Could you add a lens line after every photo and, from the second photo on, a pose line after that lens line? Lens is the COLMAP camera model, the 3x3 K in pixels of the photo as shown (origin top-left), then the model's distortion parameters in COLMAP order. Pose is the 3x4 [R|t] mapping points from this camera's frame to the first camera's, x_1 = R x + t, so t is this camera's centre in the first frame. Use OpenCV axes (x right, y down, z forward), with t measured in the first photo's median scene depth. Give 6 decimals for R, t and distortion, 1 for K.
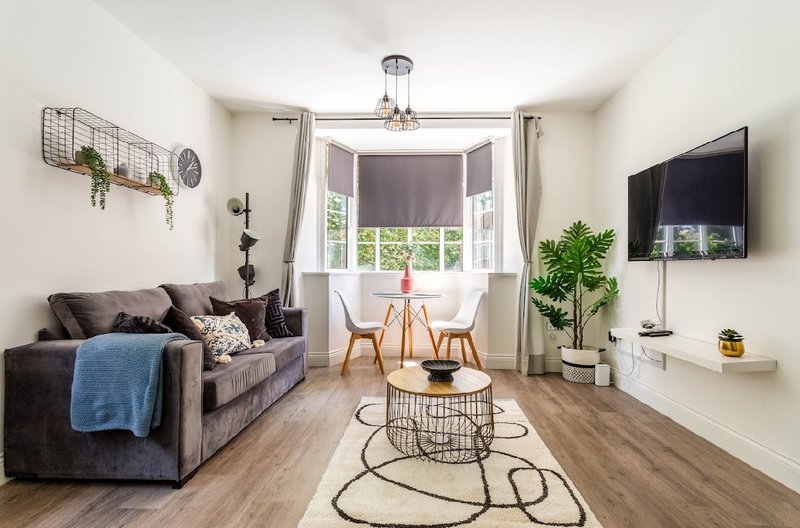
lens RADIAL K [[381.5, 0, 406.6], [0, 381.5, 267.0], [0, 0, 1]] dist [0.002770, 0.002755]
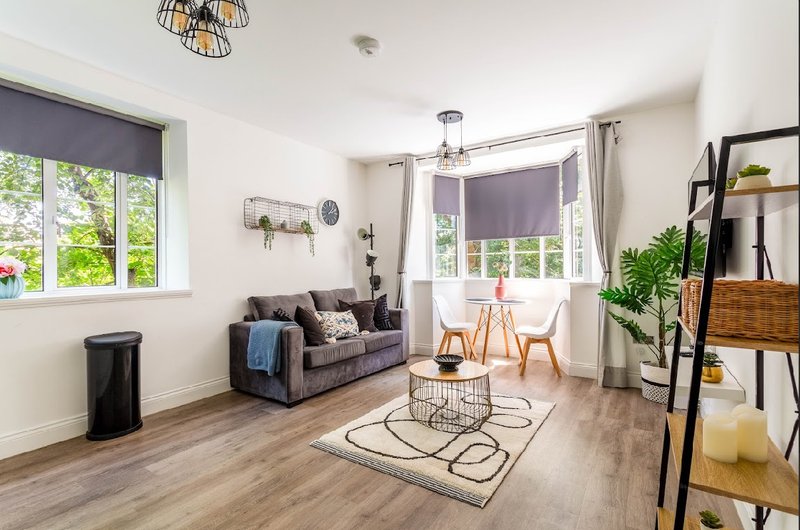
lens RADIAL K [[382.7, 0, 396.2], [0, 382.7, 265.8], [0, 0, 1]] dist [-0.001451, 0.003965]
pose [[0.848381, -0.015247, -0.529167, 0.401007], [0.017681, 0.999844, -0.000462, -0.040264], [0.529092, -0.008964, 0.848517, -0.127452]]
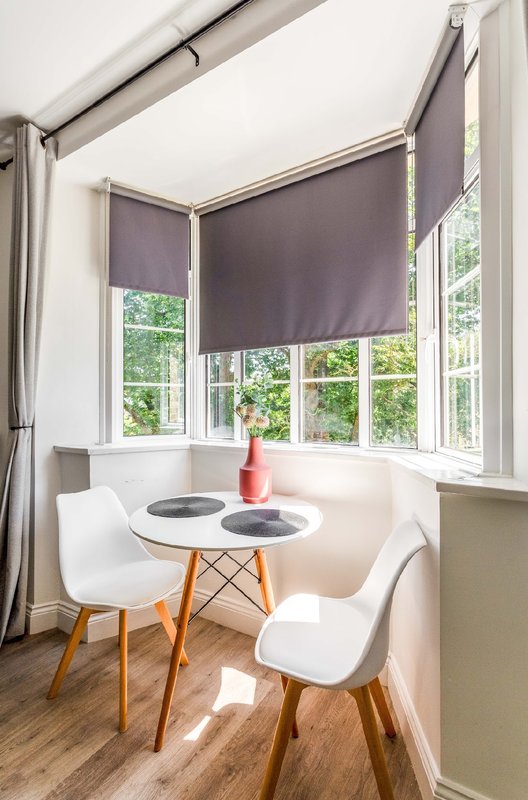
lens RADIAL K [[381.5, 0, 277.9], [0, 381.5, 399.2], [0, 0, 1]] dist [0.002770, 0.002755]
pose [[0.880185, -0.014010, -0.474424, 0.267914], [0.009075, 0.999878, -0.012690, -0.045813], [0.474544, 0.006865, 0.880205, 0.777869]]
